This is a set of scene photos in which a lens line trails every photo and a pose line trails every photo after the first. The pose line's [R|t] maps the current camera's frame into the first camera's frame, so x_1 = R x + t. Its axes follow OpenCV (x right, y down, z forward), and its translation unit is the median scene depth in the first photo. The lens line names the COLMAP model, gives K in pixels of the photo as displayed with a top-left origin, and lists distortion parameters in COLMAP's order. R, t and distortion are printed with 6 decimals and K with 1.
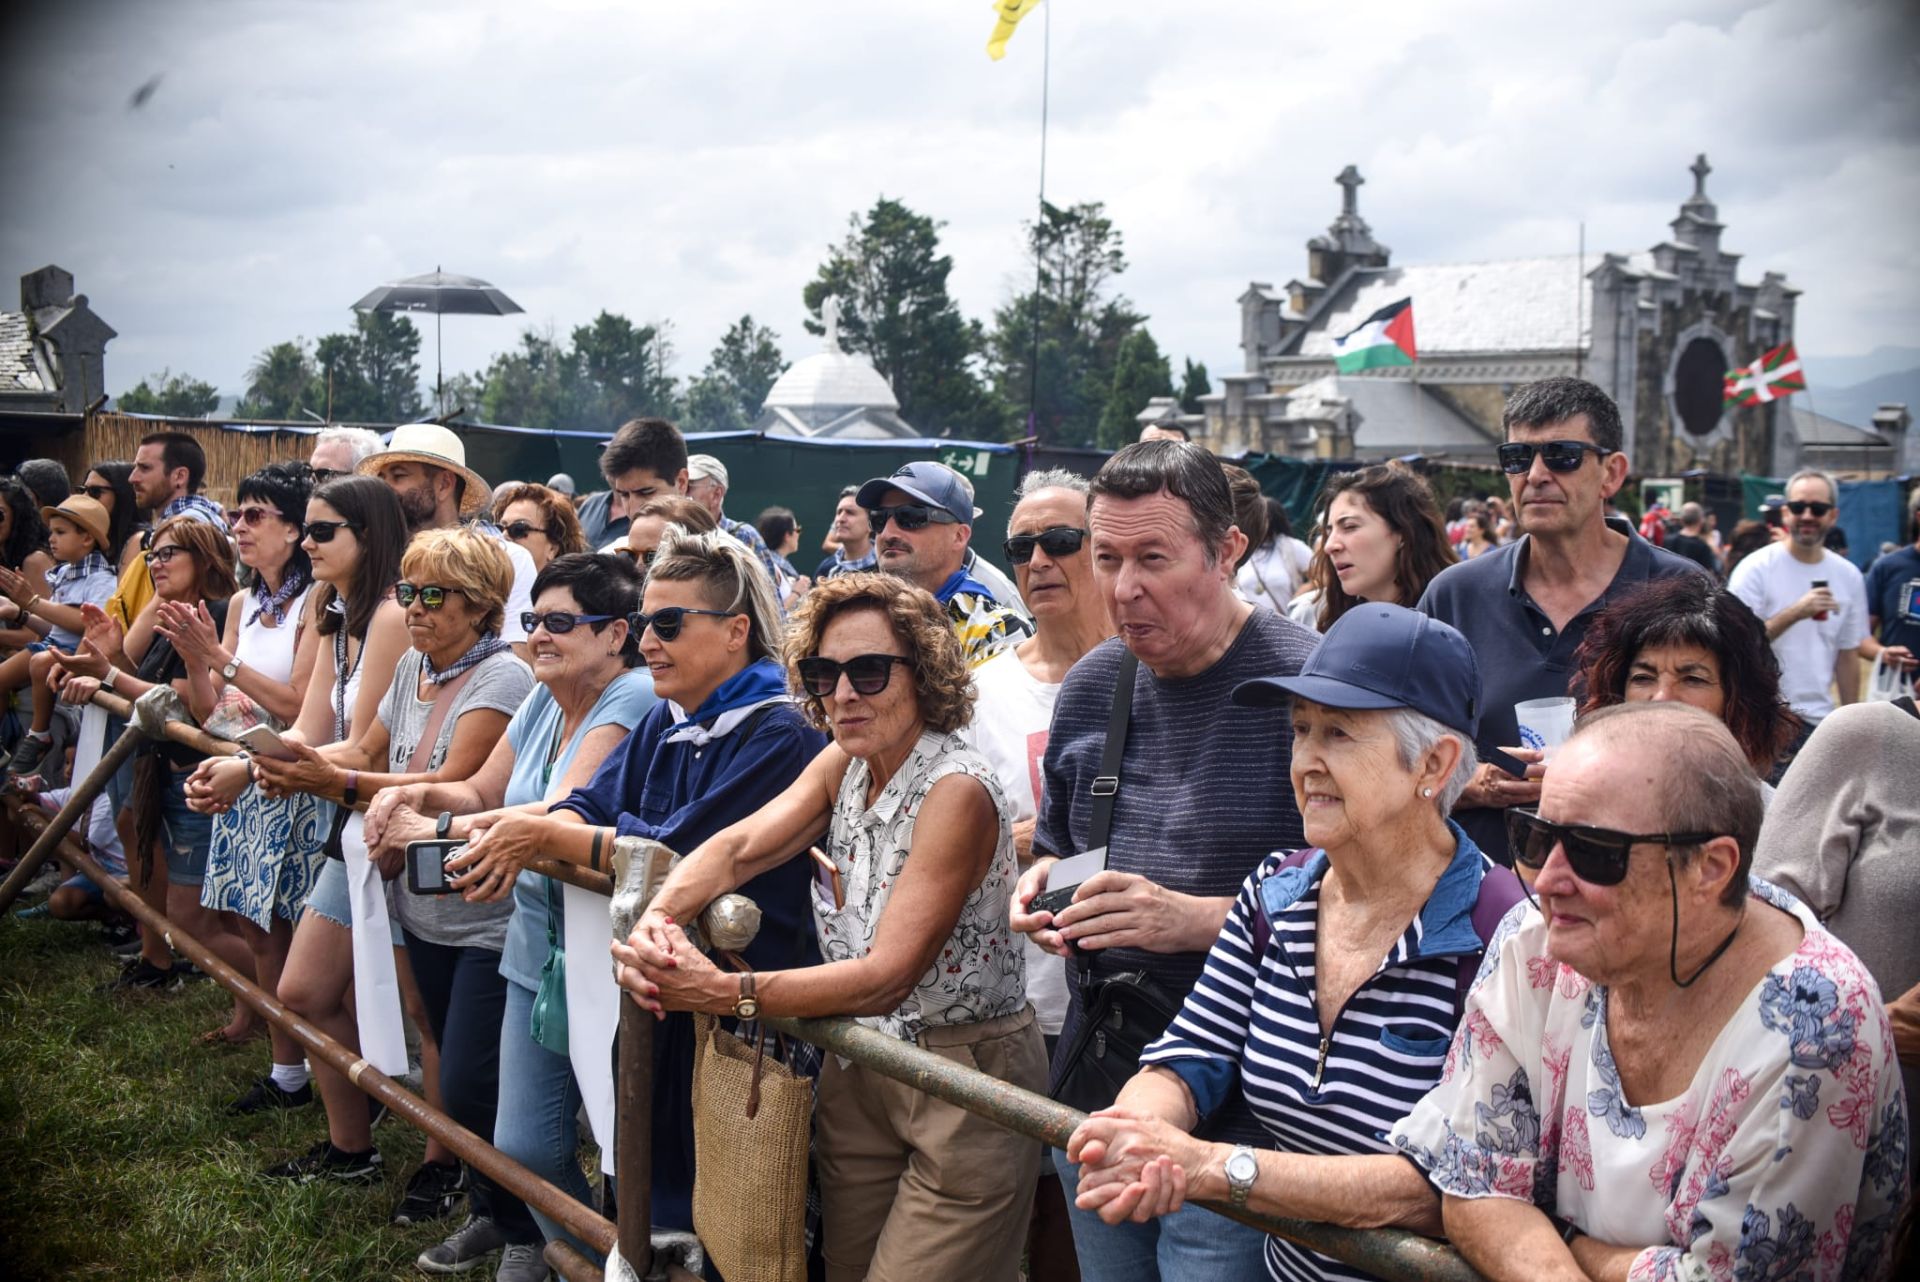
lens RADIAL K [[1882.3, 0, 969.7], [0, 1882.3, 636.6], [0, 0, 1]] dist [-0.125350, 0.000000]
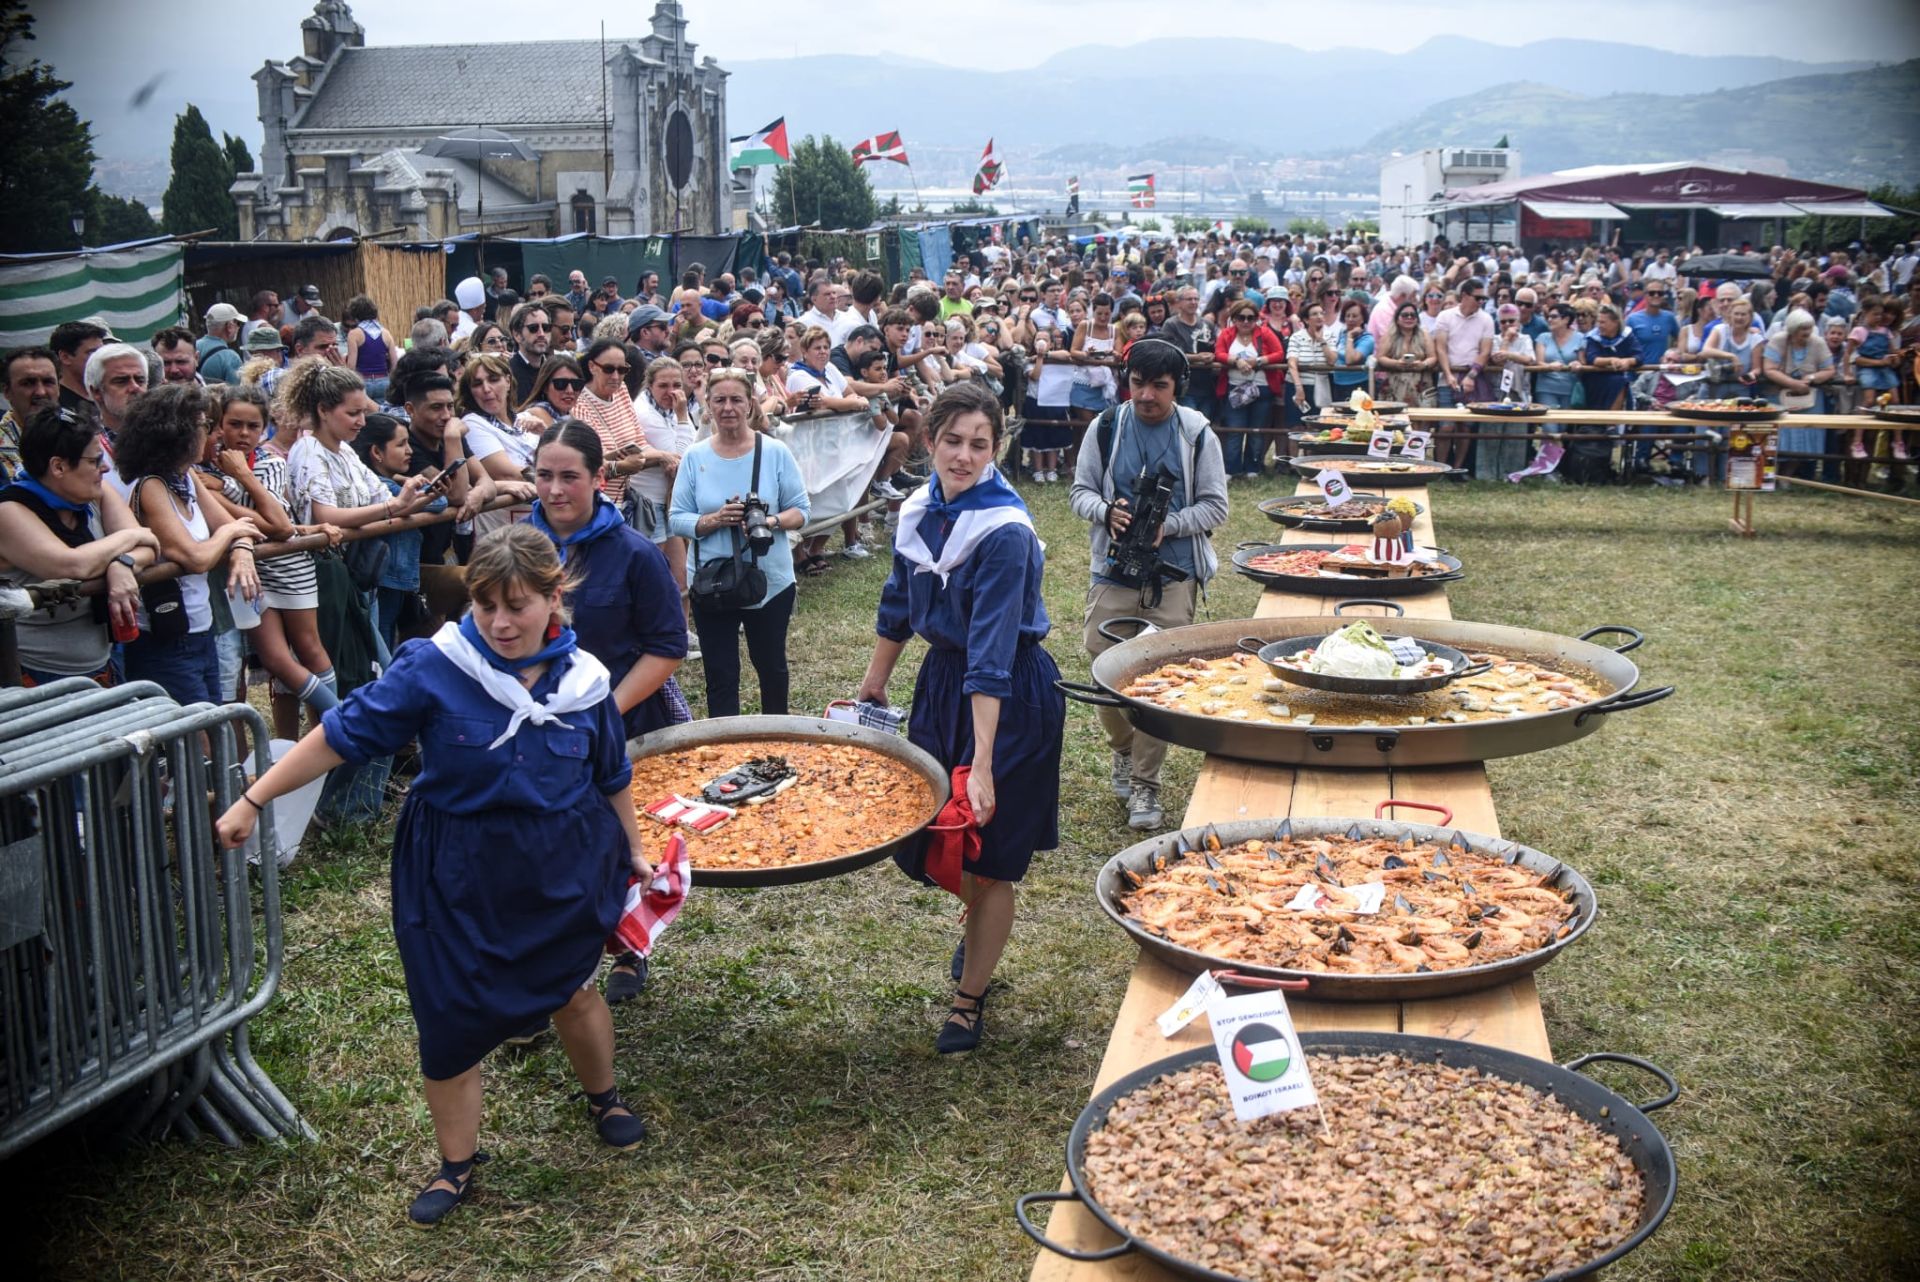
lens RADIAL K [[1882.3, 0, 946.5], [0, 1882.3, 657.1], [0, 0, 1]] dist [-0.125350, 0.000000]
pose [[0.741751, -0.177348, 0.646802, -0.299741], [0.076231, 0.980449, 0.181410, -0.010307], [-0.666329, -0.085255, 0.740768, -0.084195]]
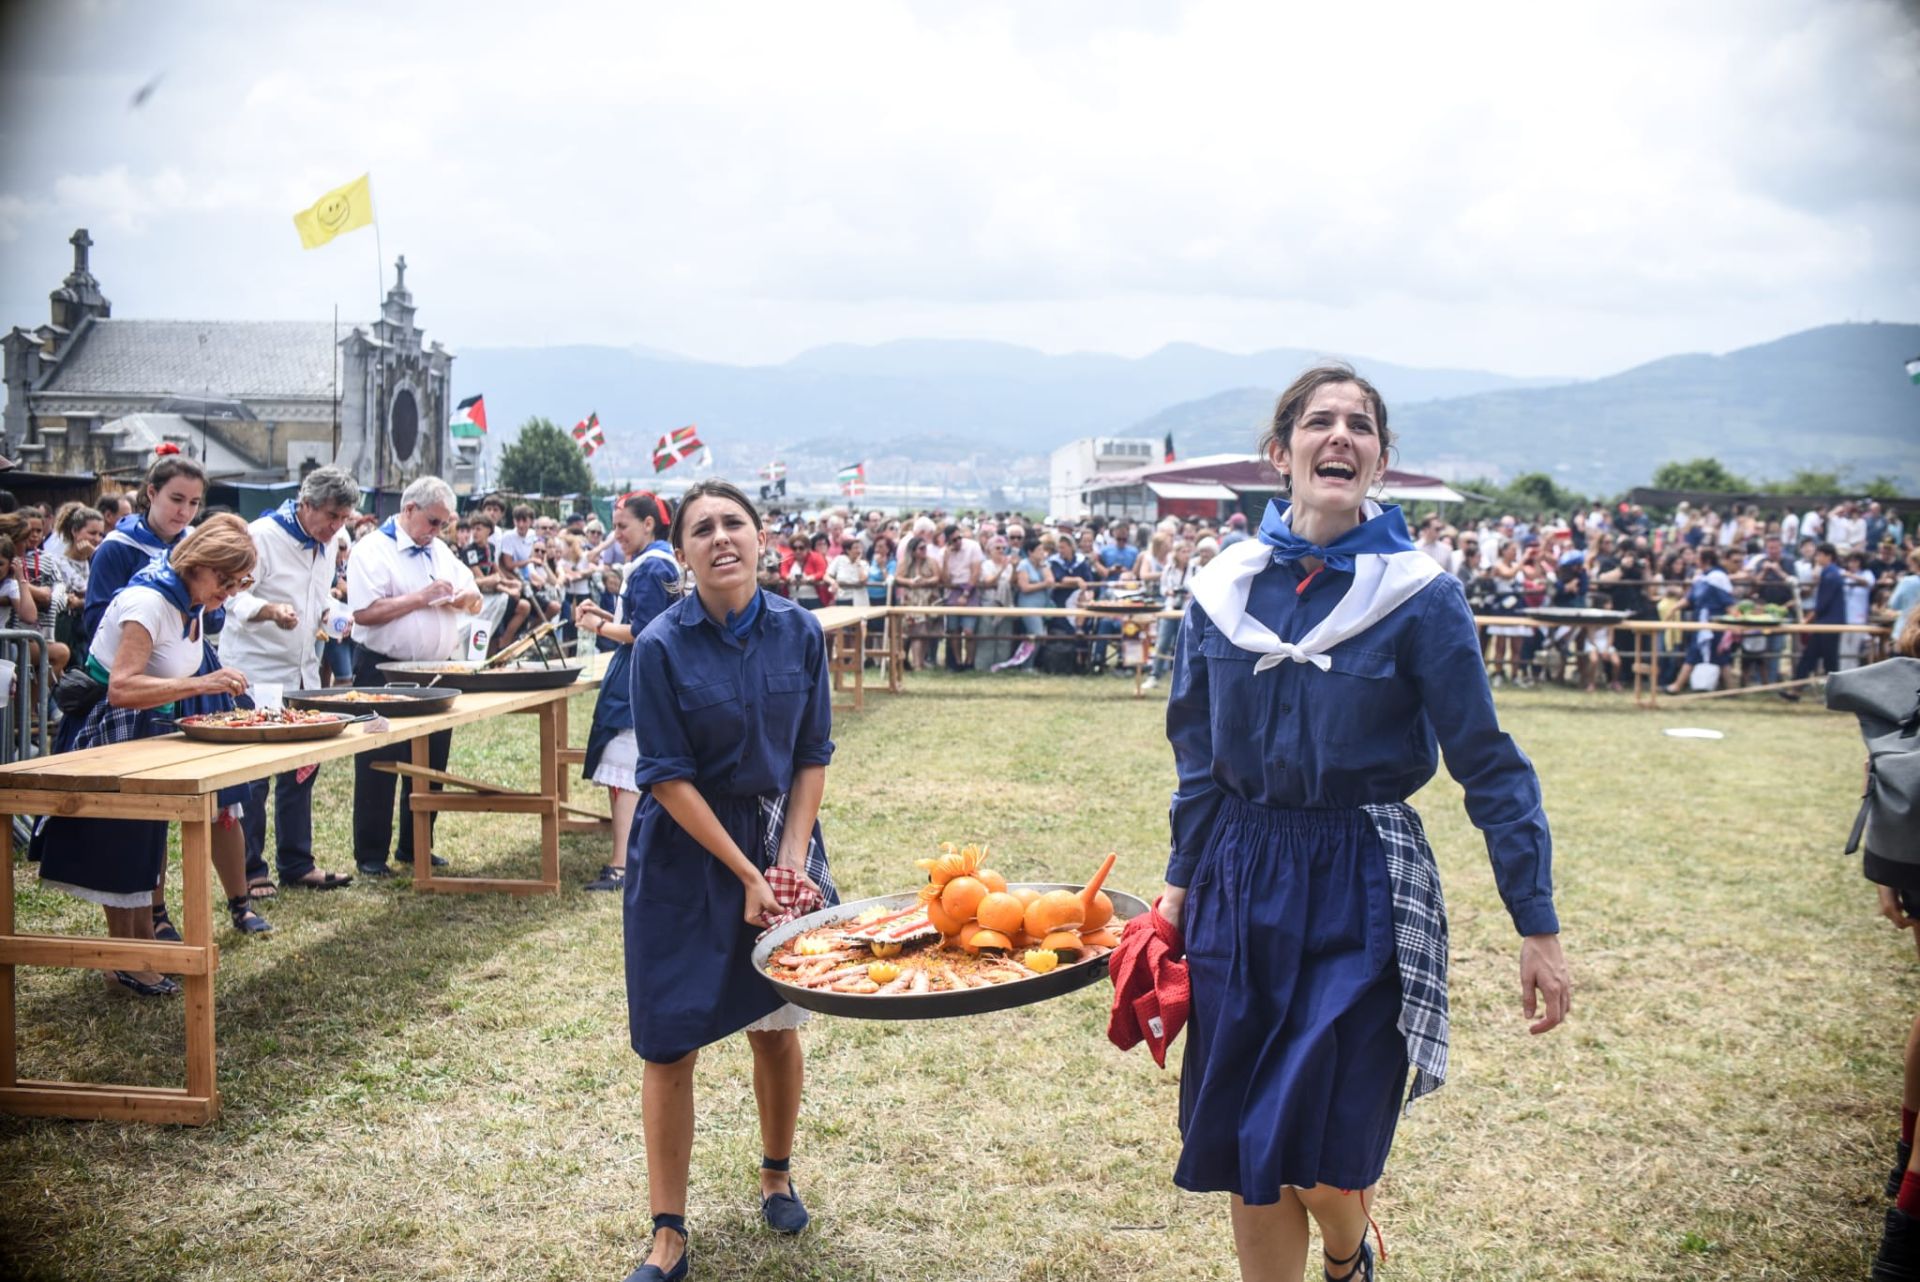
lens RADIAL K [[1882.3, 0, 962.7], [0, 1882.3, 639.9], [0, 0, 1]] dist [-0.125350, 0.000000]
pose [[0.639614, -0.059665, 0.766378, -0.338803], [0.056637, 0.997931, 0.030424, 0.003444], [-0.766607, 0.023945, 0.641670, -0.164882]]
